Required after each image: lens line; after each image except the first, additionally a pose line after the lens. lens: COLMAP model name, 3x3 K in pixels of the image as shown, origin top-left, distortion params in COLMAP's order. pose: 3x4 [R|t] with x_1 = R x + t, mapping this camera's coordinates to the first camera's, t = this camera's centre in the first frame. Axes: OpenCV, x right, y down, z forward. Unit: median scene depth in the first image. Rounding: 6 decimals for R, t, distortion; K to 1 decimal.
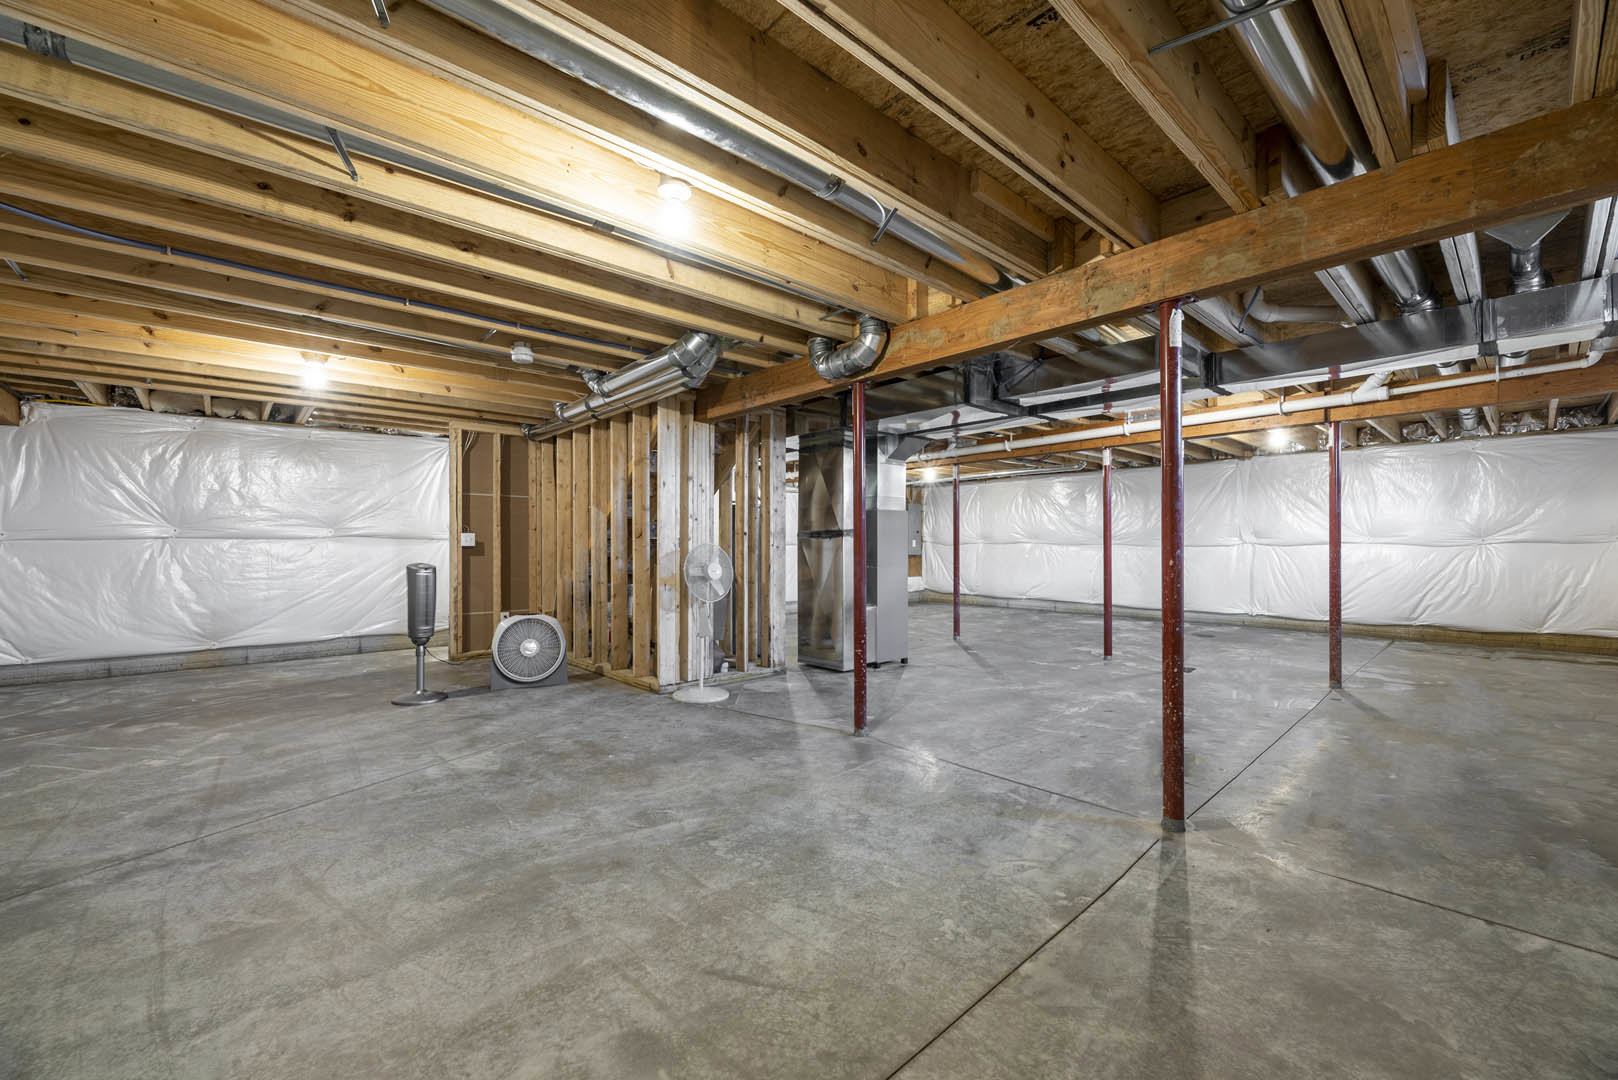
lens RADIAL K [[654.9, 0, 811.1], [0, 654.9, 539.7], [0, 0, 1]] dist [-0.002234, -0.001362]
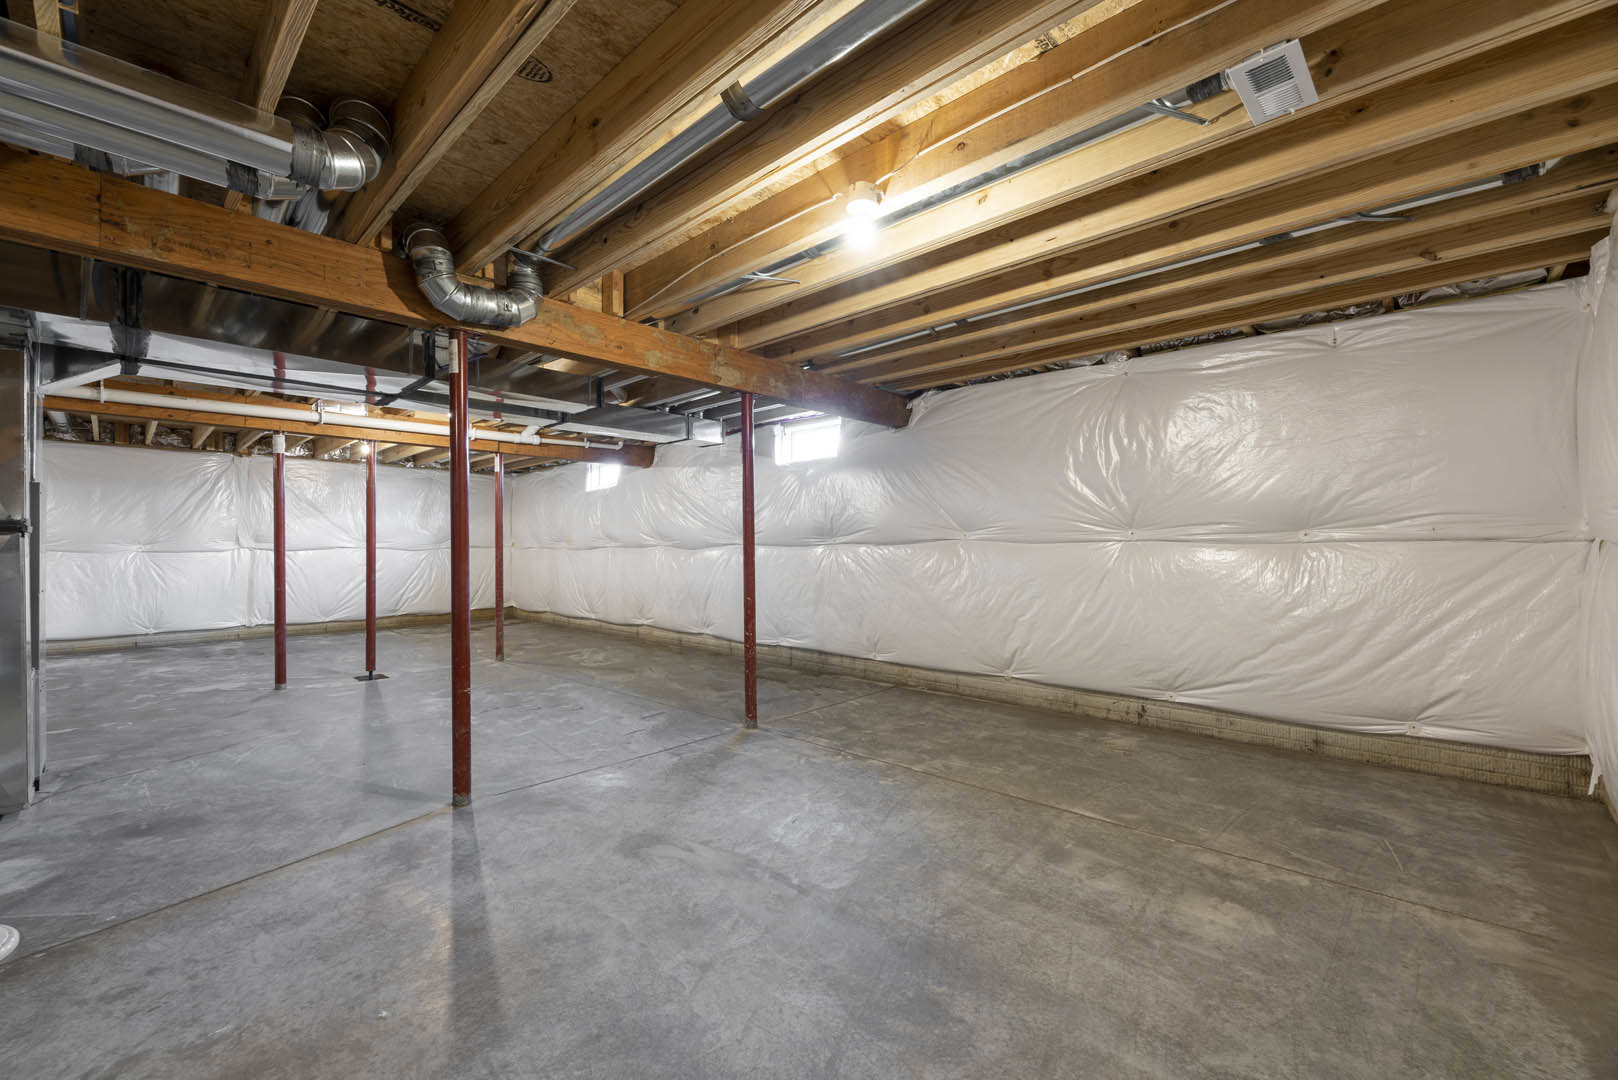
lens RADIAL K [[654.9, 0, 812.4], [0, 654.9, 546.9], [0, 0, 1]] dist [-0.002234, -0.001362]
pose [[-0.082789, 0.001926, 0.996565, -0.913061], [-0.003955, 0.999990, -0.002261, 0.008170], [-0.996559, -0.004128, -0.082781, 0.867448]]
